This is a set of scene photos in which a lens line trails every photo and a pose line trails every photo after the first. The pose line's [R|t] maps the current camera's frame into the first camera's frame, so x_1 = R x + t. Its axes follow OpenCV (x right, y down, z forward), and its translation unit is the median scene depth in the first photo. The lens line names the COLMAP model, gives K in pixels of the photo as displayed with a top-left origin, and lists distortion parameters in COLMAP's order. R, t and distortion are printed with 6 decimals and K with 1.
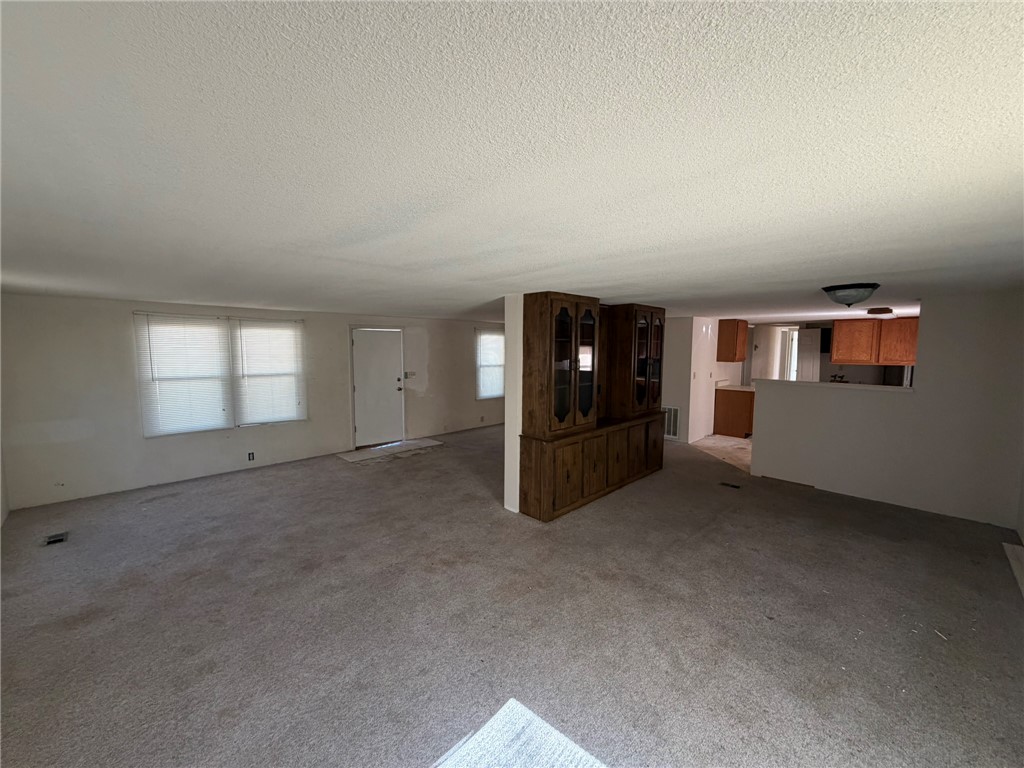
lens RADIAL K [[407.7, 0, 511.2], [0, 407.7, 382.9], [0, 0, 1]] dist [-0.000523, 0.000530]
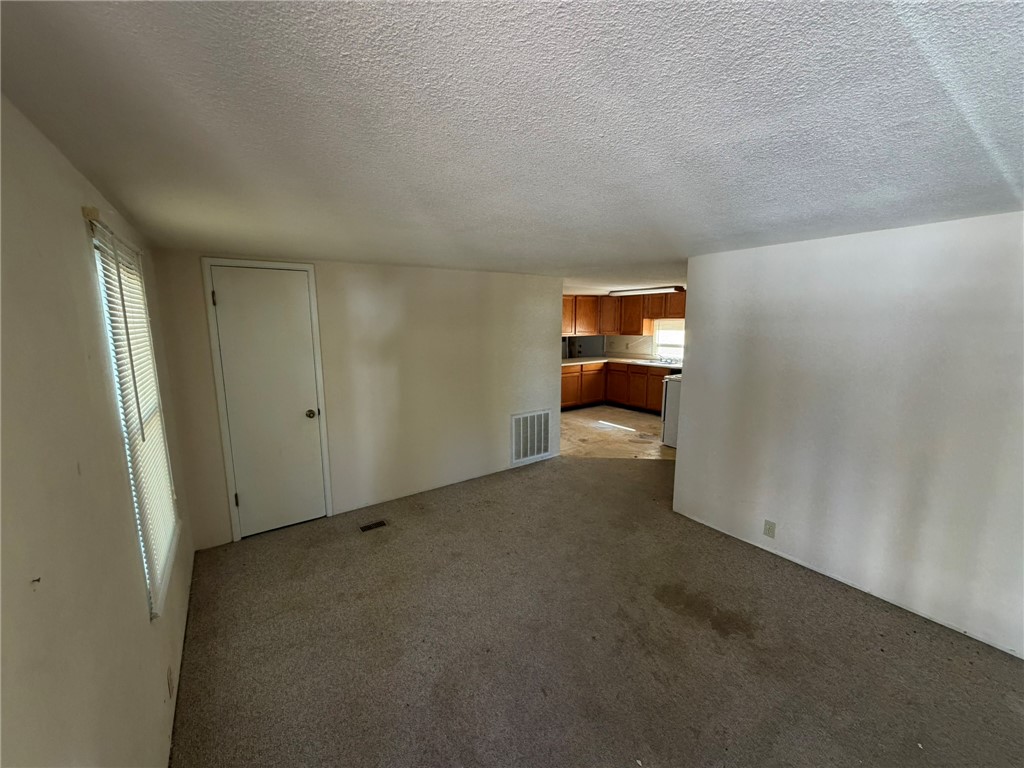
lens RADIAL K [[407.7, 0, 510.1], [0, 407.7, 378.1], [0, 0, 1]] dist [-0.000523, 0.000530]
pose [[0.171563, -0.141503, 0.974958, -0.494543], [0.092970, 0.987540, 0.126969, -0.163602], [-0.980777, 0.068859, 0.182581, 1.757598]]
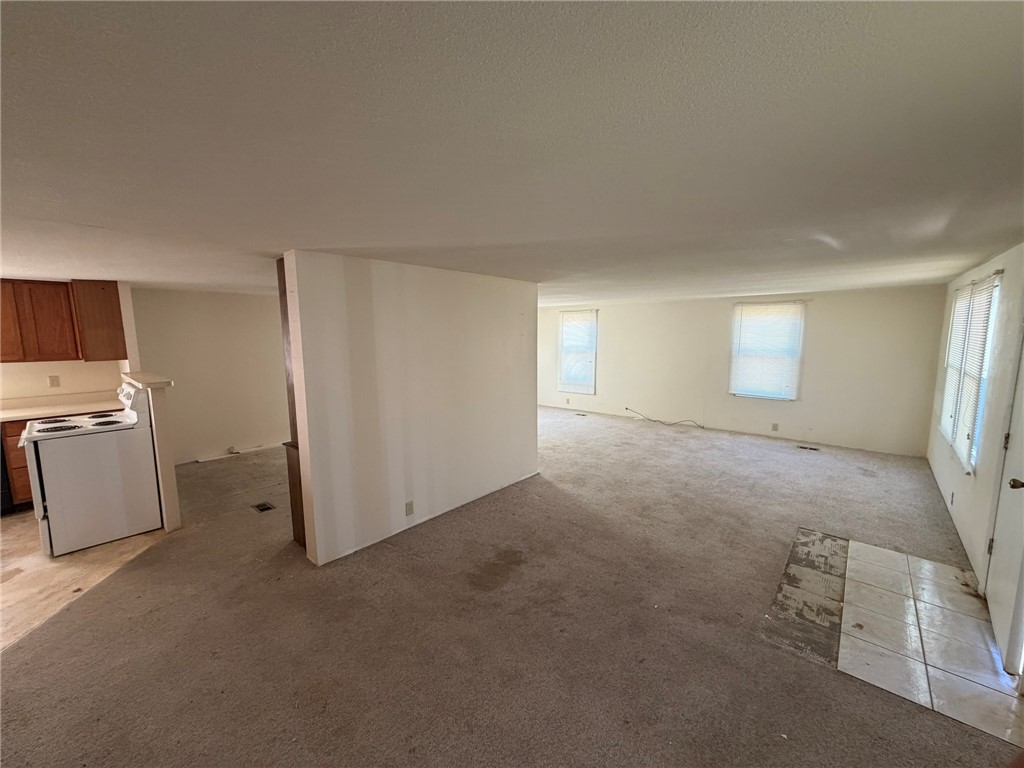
lens RADIAL K [[407.7, 0, 509.9], [0, 407.7, 384.1], [0, 0, 1]] dist [-0.000523, 0.000530]
pose [[-0.997770, 0.013727, -0.065325, 0.144653], [-0.000894, 0.975793, 0.218694, -0.199118], [0.066746, 0.218265, -0.973604, 2.268121]]
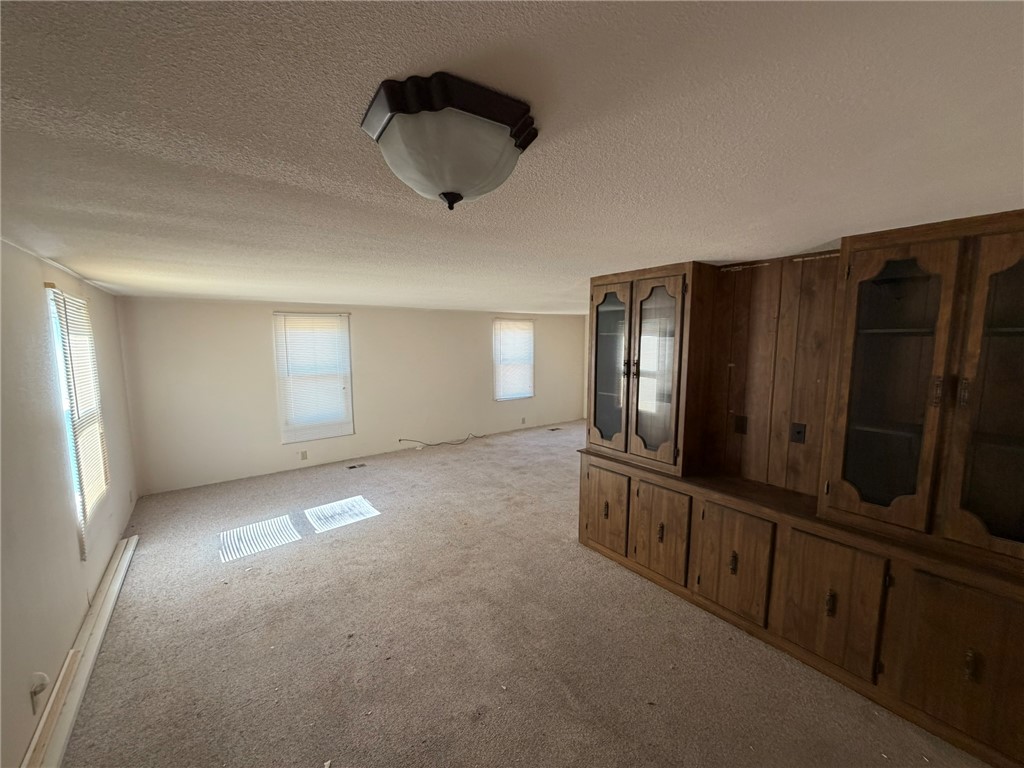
lens RADIAL K [[407.7, 0, 509.4], [0, 407.7, 386.5], [0, 0, 1]] dist [-0.000523, 0.000530]
pose [[-0.137724, 0.114740, -0.983802, 0.957732], [-0.089937, 0.987716, 0.127787, -0.091798], [0.986379, 0.106079, -0.125712, 0.943255]]
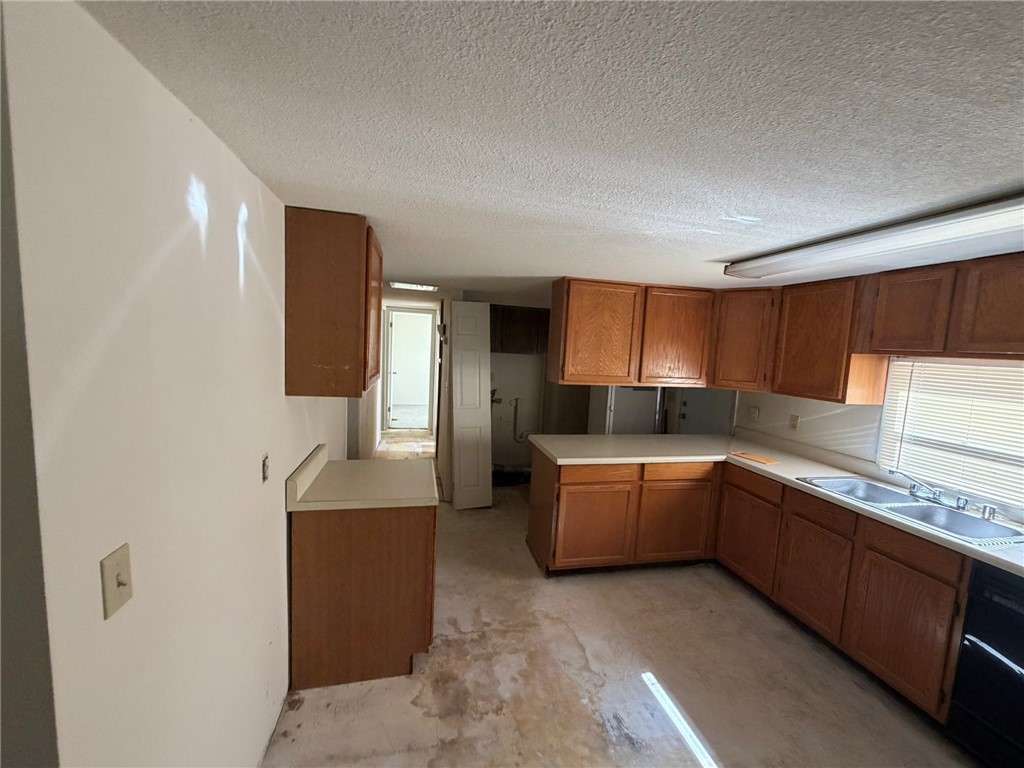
lens RADIAL K [[407.7, 0, 511.1], [0, 407.7, 383.4], [0, 0, 1]] dist [-0.000523, 0.000530]
pose [[0.527974, -0.060208, 0.847124, 0.772319], [0.029066, 0.998181, 0.052828, -0.137785], [-0.848763, -0.003269, 0.528763, 1.577808]]
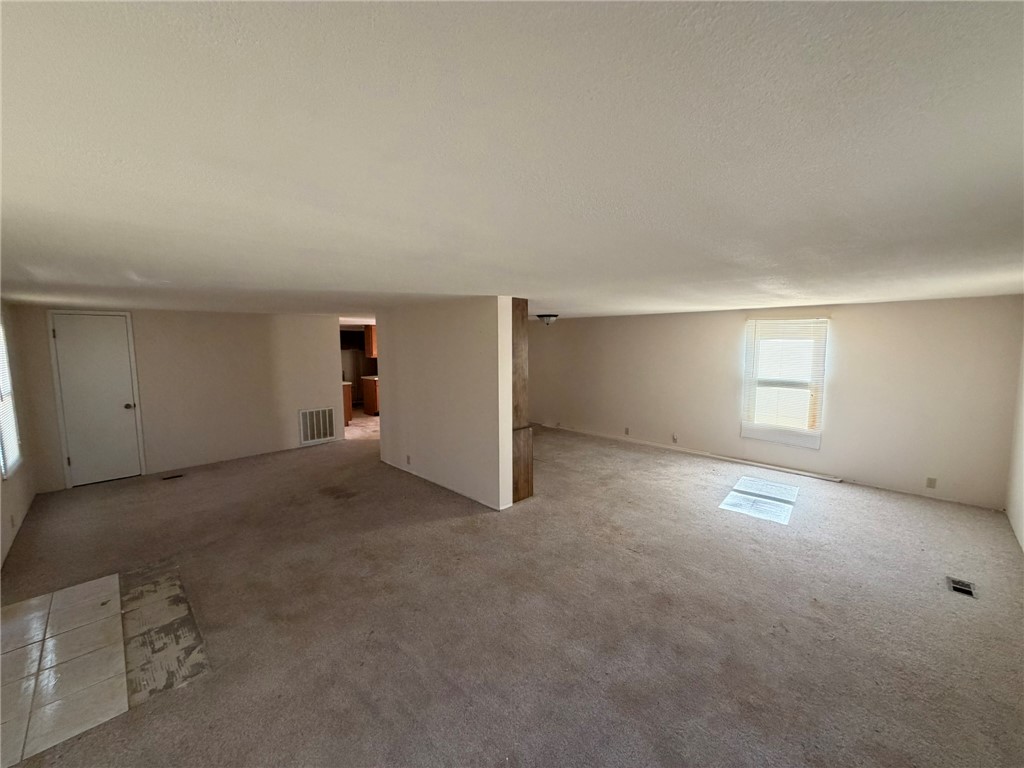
lens RADIAL K [[407.7, 0, 508.6], [0, 407.7, 381.1], [0, 0, 1]] dist [-0.000523, 0.000530]
pose [[0.002347, -0.097062, 0.995276, -1.077892], [0.097120, 0.990595, 0.096376, -0.107516], [-0.995270, 0.096434, 0.011752, 1.041993]]
